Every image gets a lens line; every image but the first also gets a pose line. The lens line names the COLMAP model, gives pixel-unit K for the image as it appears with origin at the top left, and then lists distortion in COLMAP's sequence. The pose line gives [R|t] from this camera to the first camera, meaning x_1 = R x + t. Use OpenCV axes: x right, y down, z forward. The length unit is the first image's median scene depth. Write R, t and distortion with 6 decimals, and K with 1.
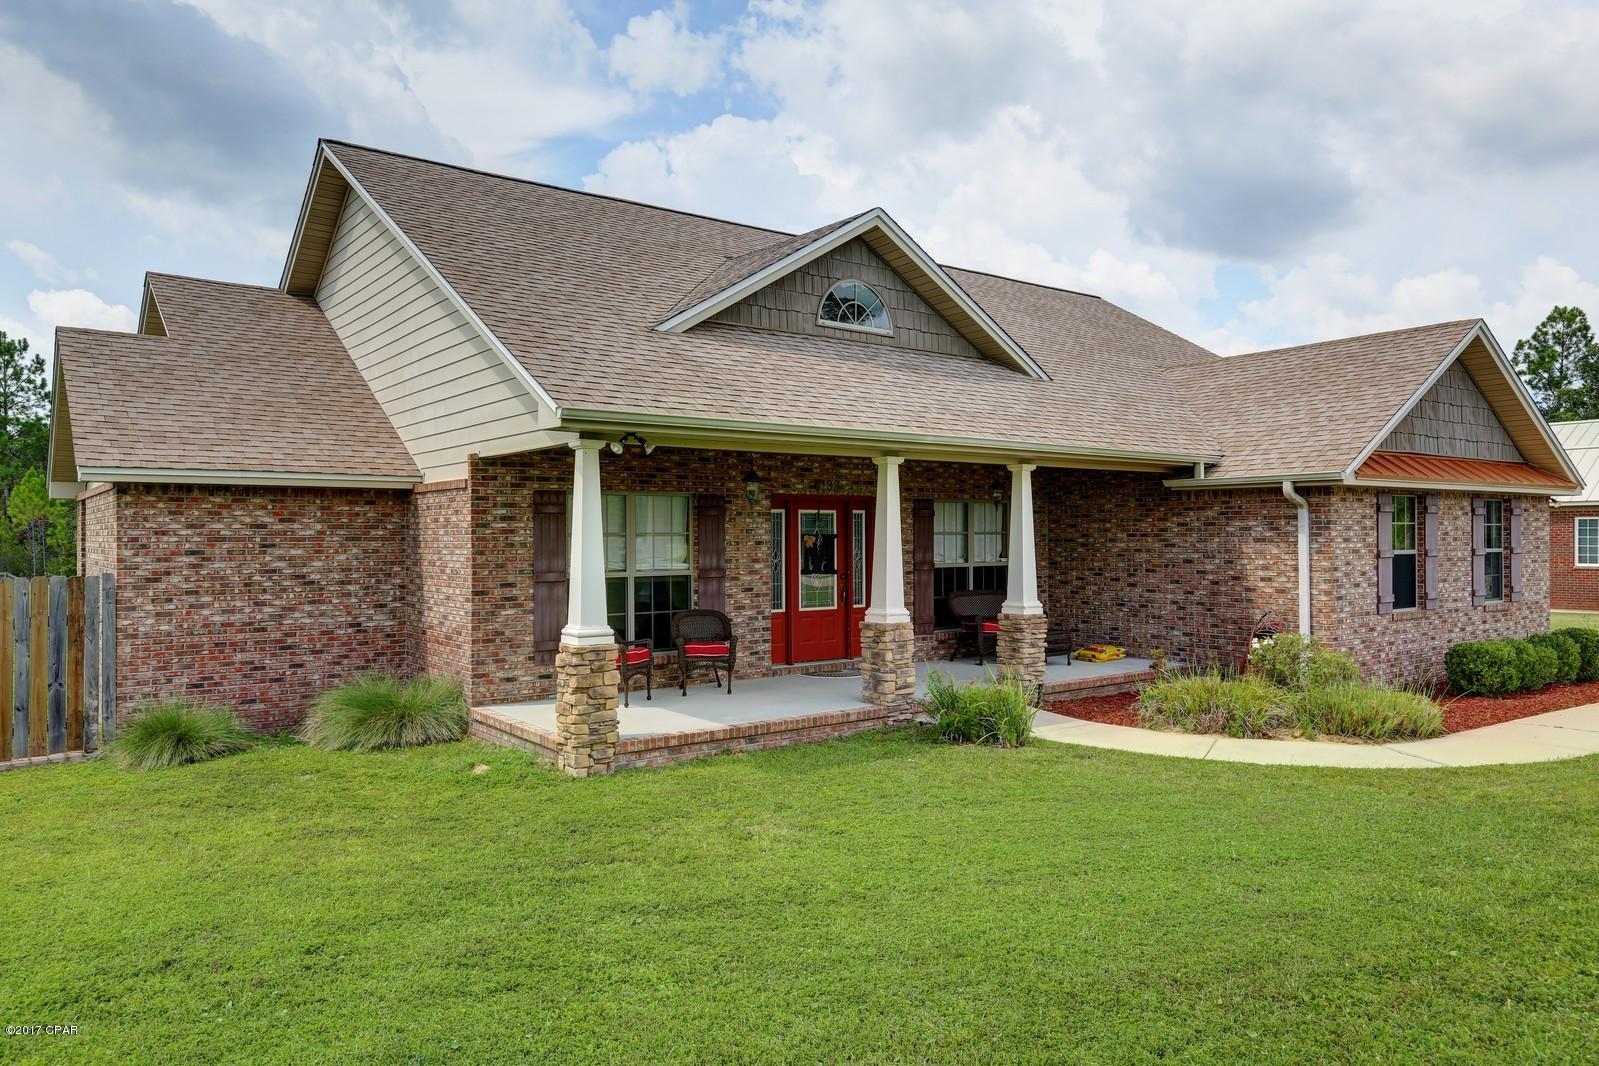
lens RADIAL K [[1108.2, 0, 800.0], [0, 1108.2, 529.8], [0, 0, 1]] dist [-0.016730, 0.005447]
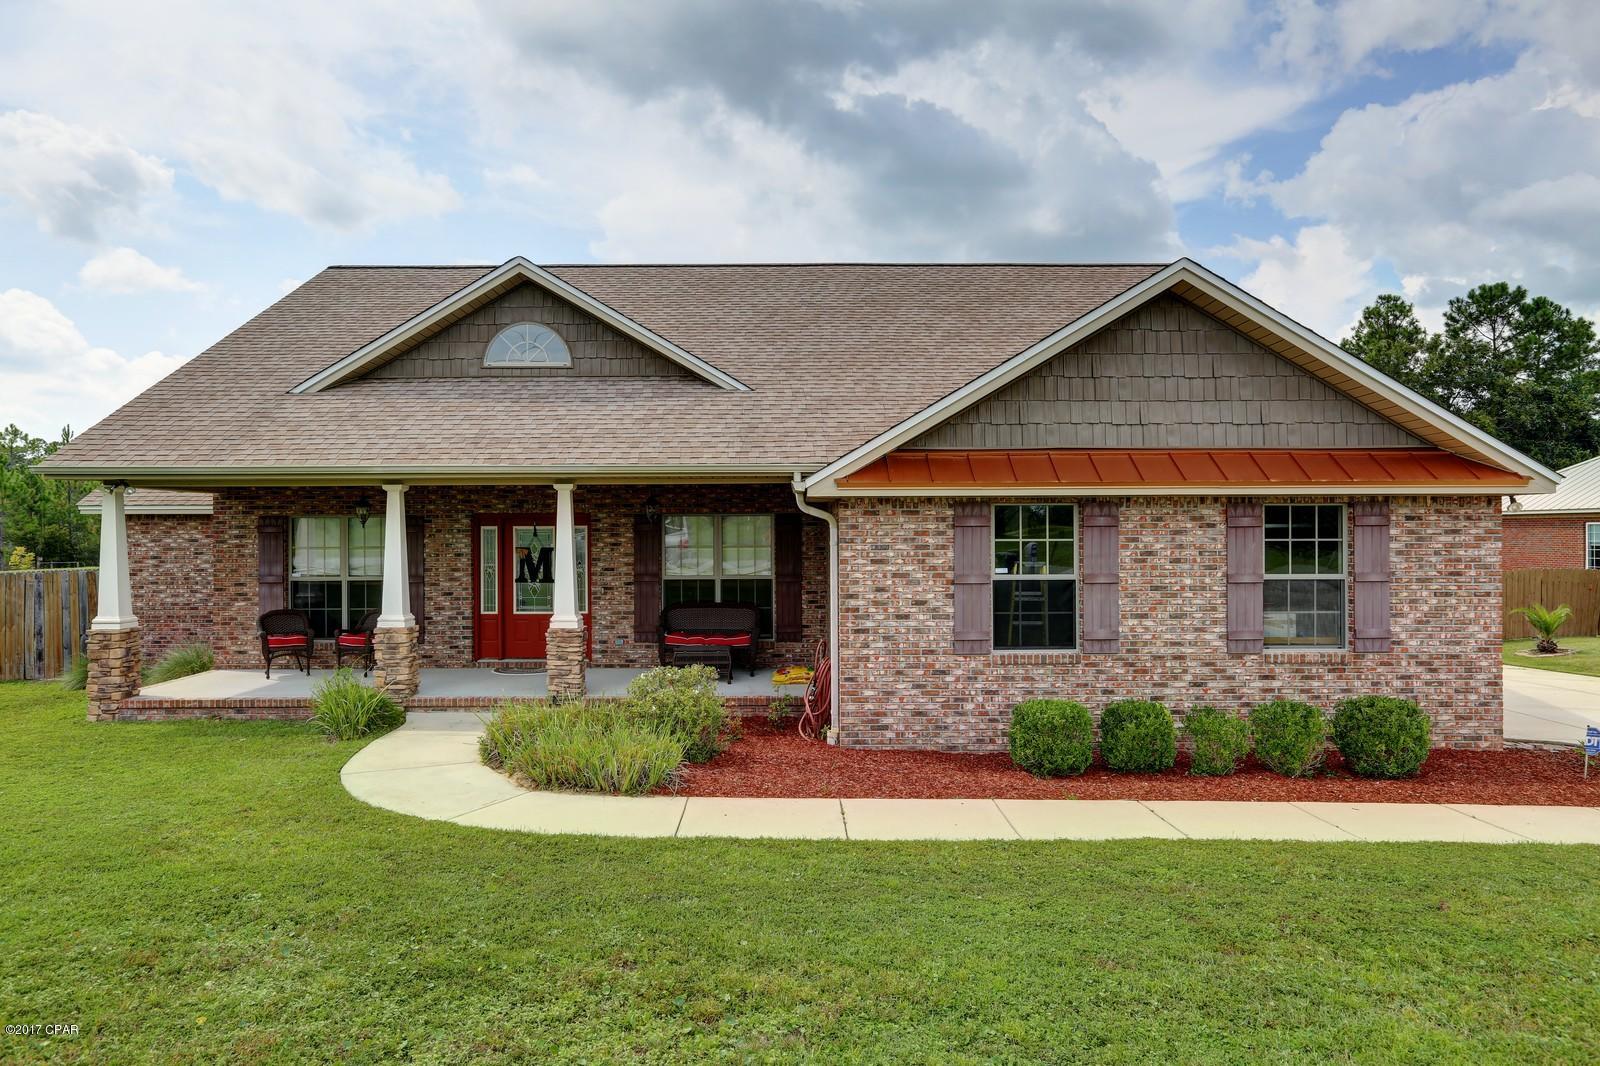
lens RADIAL K [[1016.1, 0, 799.7], [0, 1016.1, 533.8], [0, 0, 1]] dist [-0.025706, 0.009893]
pose [[0.798341, 0.001444, -0.602203, 0.966140], [0.003819, 0.999965, 0.007460, -0.018778], [0.602193, -0.008255, 0.798308, 0.373693]]
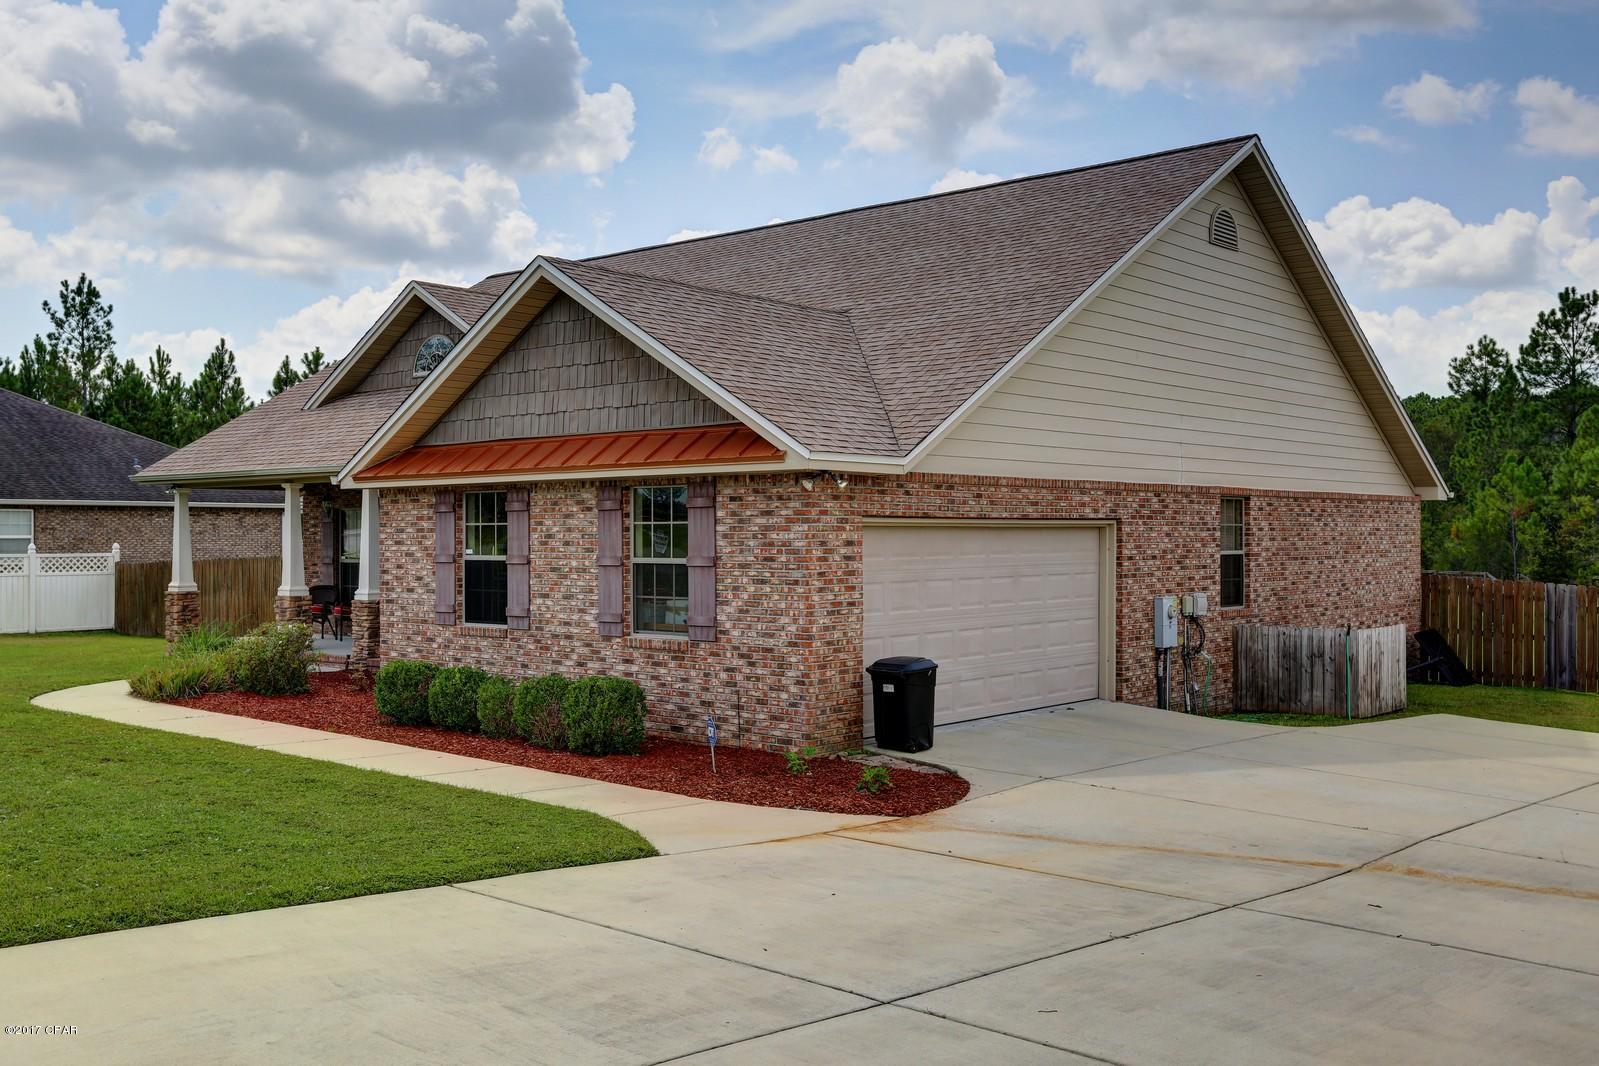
lens RADIAL K [[1534.6, 0, 797.4], [0, 1534.6, 535.7], [0, 0, 1]] dist [-0.099758, 0.000000]
pose [[0.216500, 0.004064, -0.976274, 2.004469], [0.008065, 0.999950, 0.005951, -0.002222], [0.976249, -0.009162, 0.216456, 1.118037]]
